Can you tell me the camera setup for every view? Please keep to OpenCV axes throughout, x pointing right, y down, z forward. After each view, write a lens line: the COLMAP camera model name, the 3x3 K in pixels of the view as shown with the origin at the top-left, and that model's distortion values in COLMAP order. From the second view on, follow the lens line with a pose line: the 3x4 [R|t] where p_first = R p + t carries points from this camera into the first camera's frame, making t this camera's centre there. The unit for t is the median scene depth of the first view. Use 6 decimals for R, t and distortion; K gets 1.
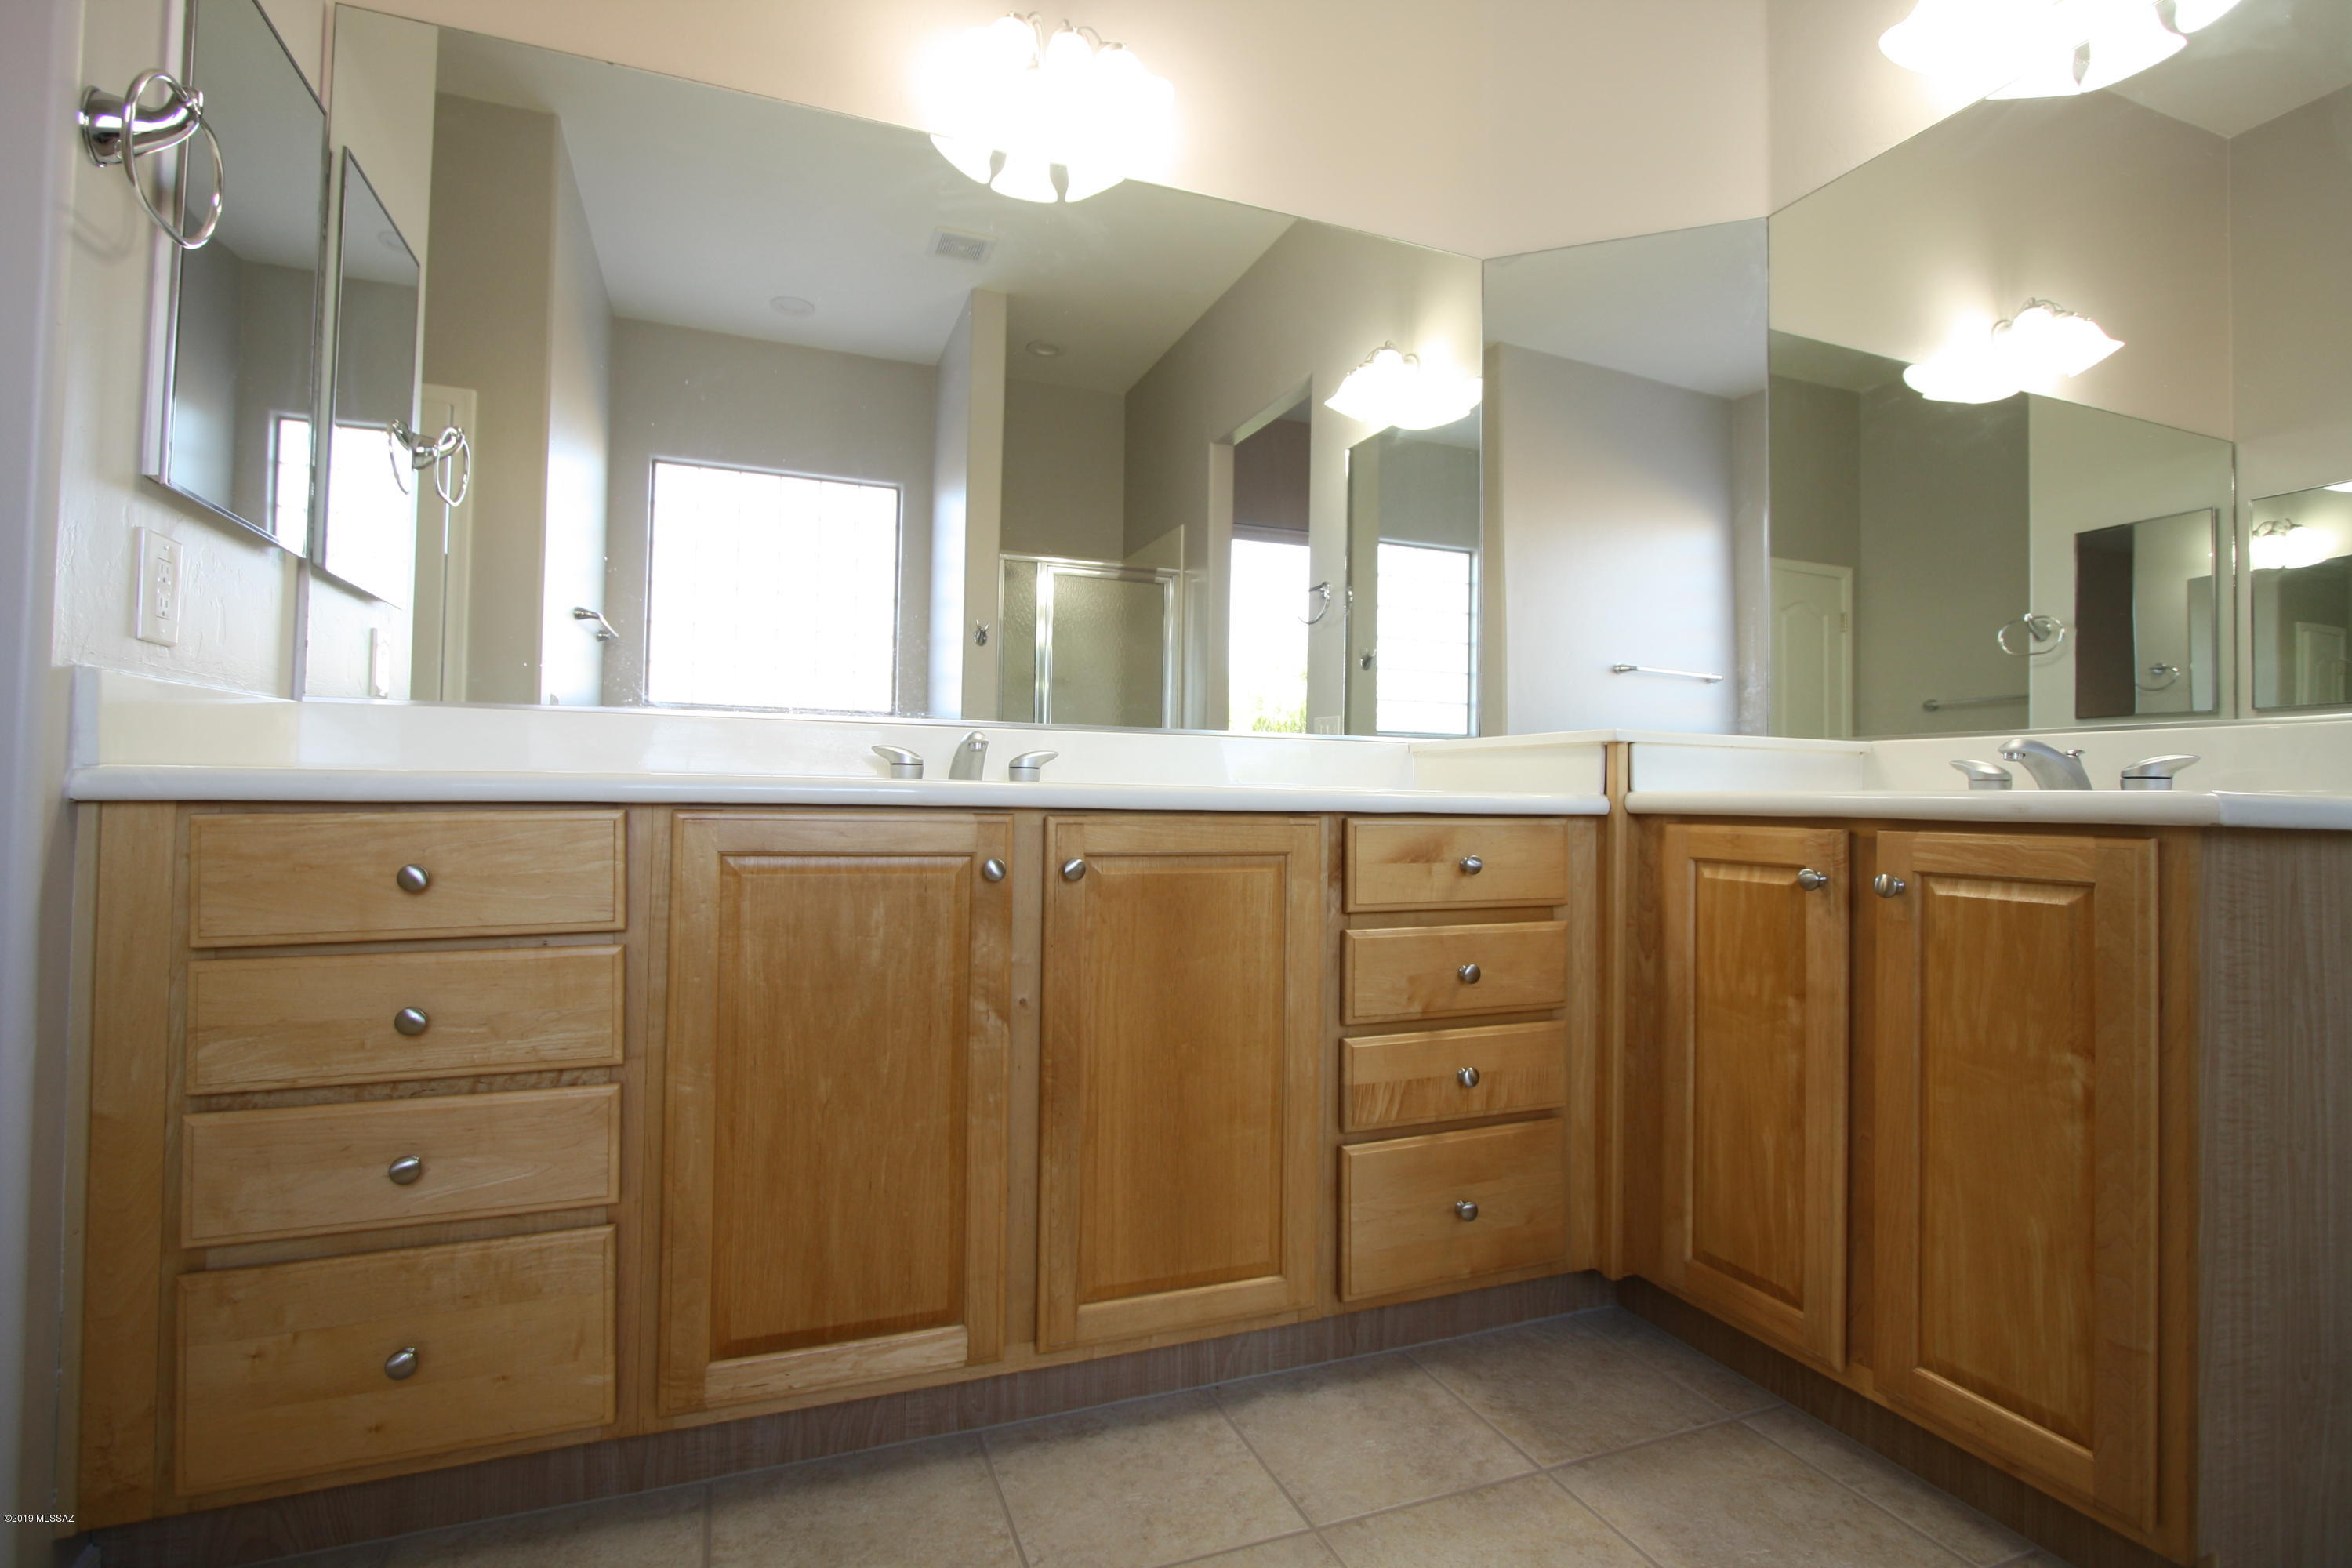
lens RADIAL K [[1090.9, 0, 1168.1], [0, 1090.9, 773.3], [0, 0, 1]] dist [-0.022359, 0.003969]
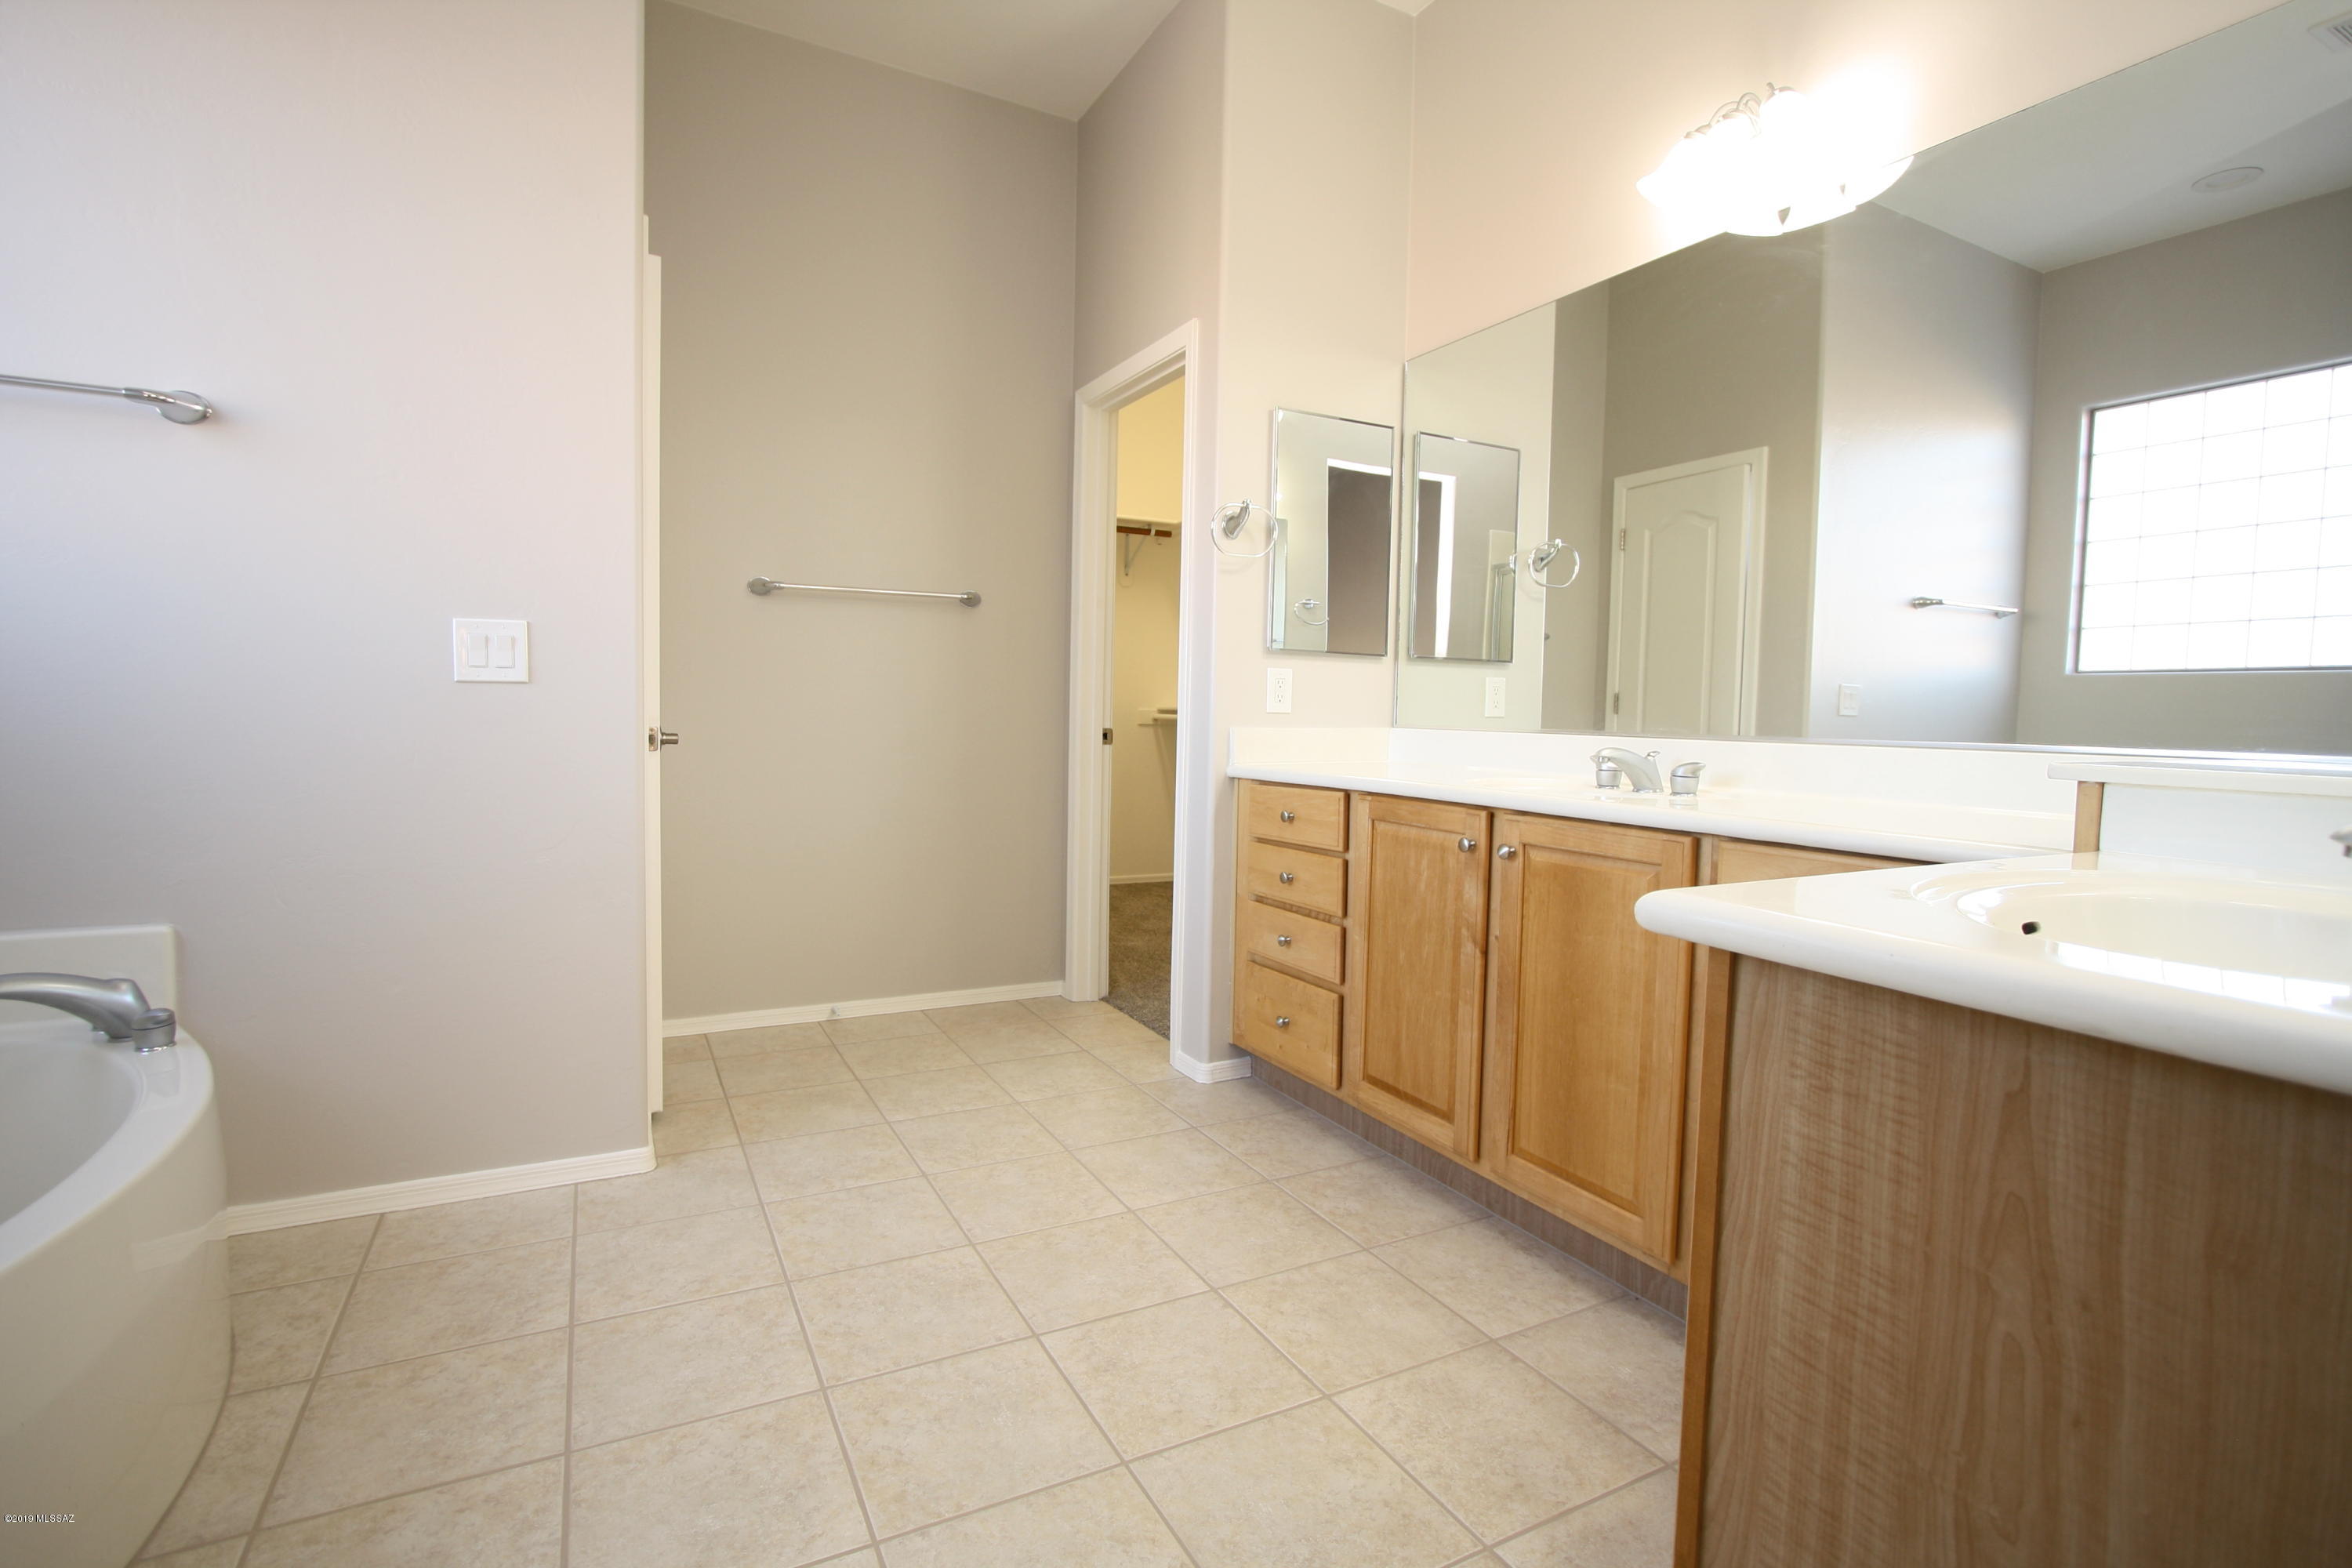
lens RADIAL K [[1090.9, 0, 1170.7], [0, 1090.9, 772.0], [0, 0, 1]] dist [-0.022359, 0.003969]
pose [[0.121962, 0.043064, -0.991600, 1.260770], [0.004017, 0.999029, 0.043880, -0.082107], [0.992527, -0.009335, 0.121670, 0.373529]]
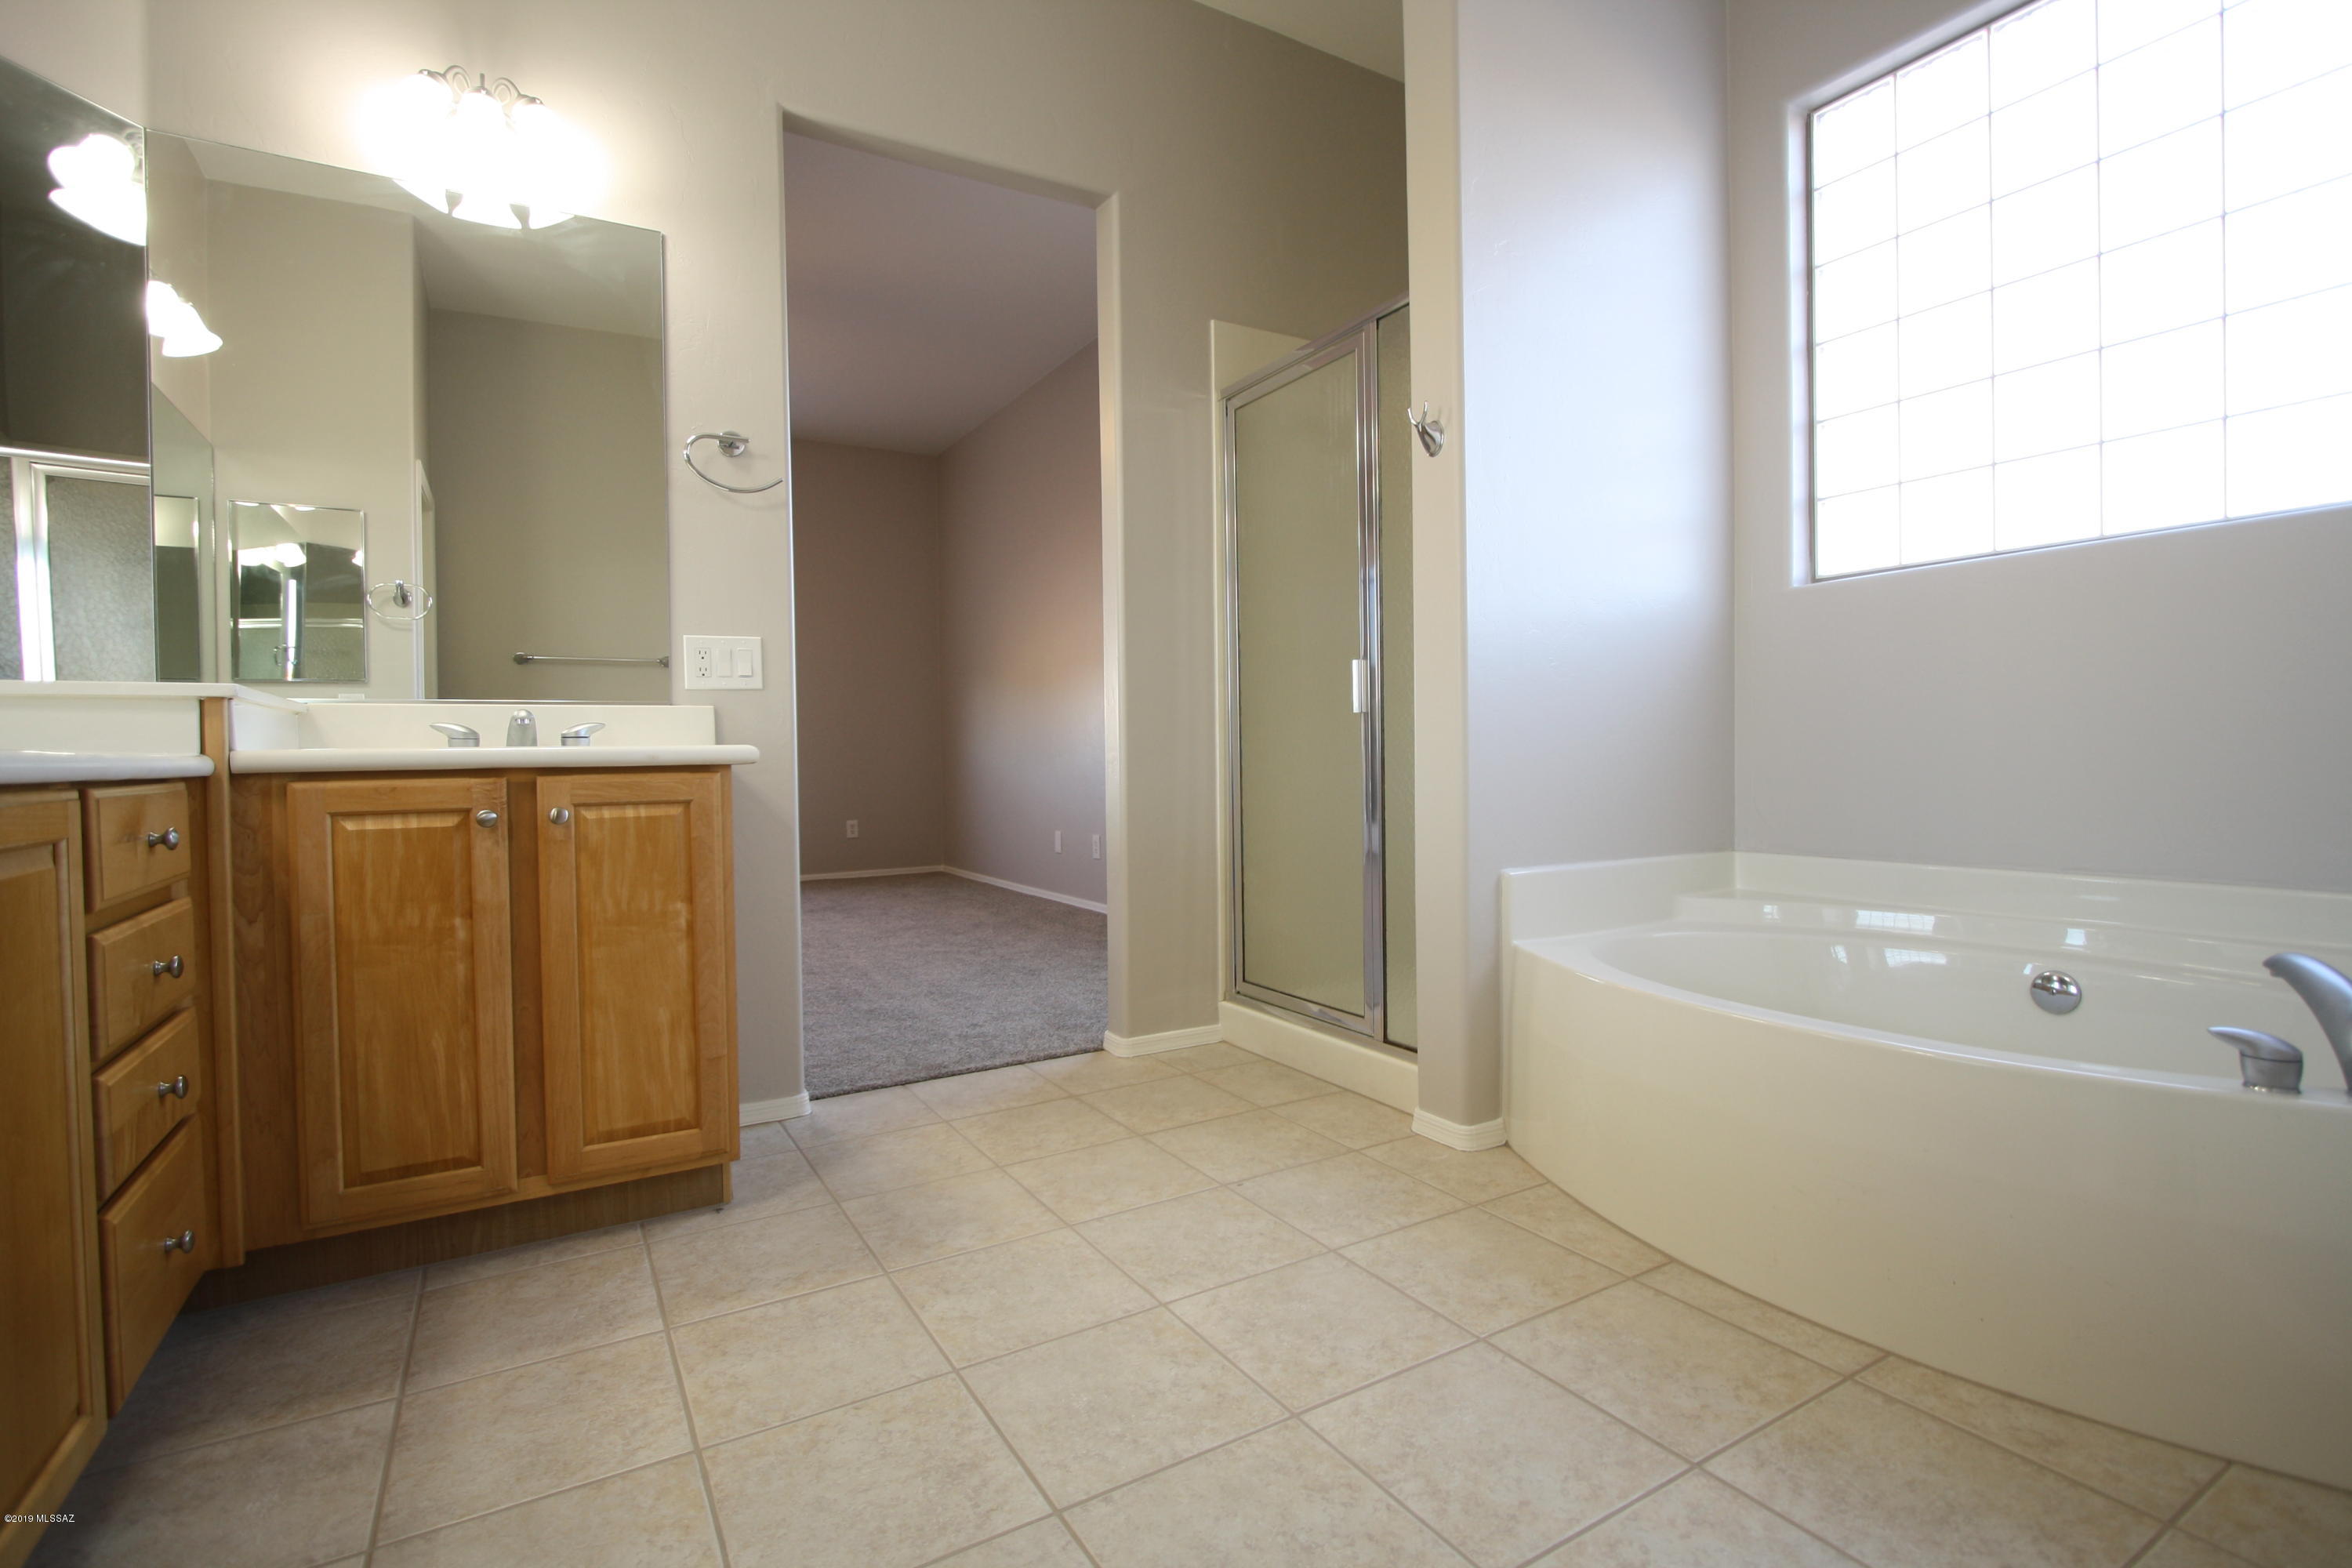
lens RADIAL K [[1090.9, 0, 1158.0], [0, 1090.9, 782.9], [0, 0, 1]] dist [-0.022359, 0.003969]
pose [[-0.160065, -0.038858, 0.986341, -0.748861], [-0.010409, 0.999236, 0.037676, 0.001530], [-0.987052, -0.004236, -0.160347, 0.425300]]
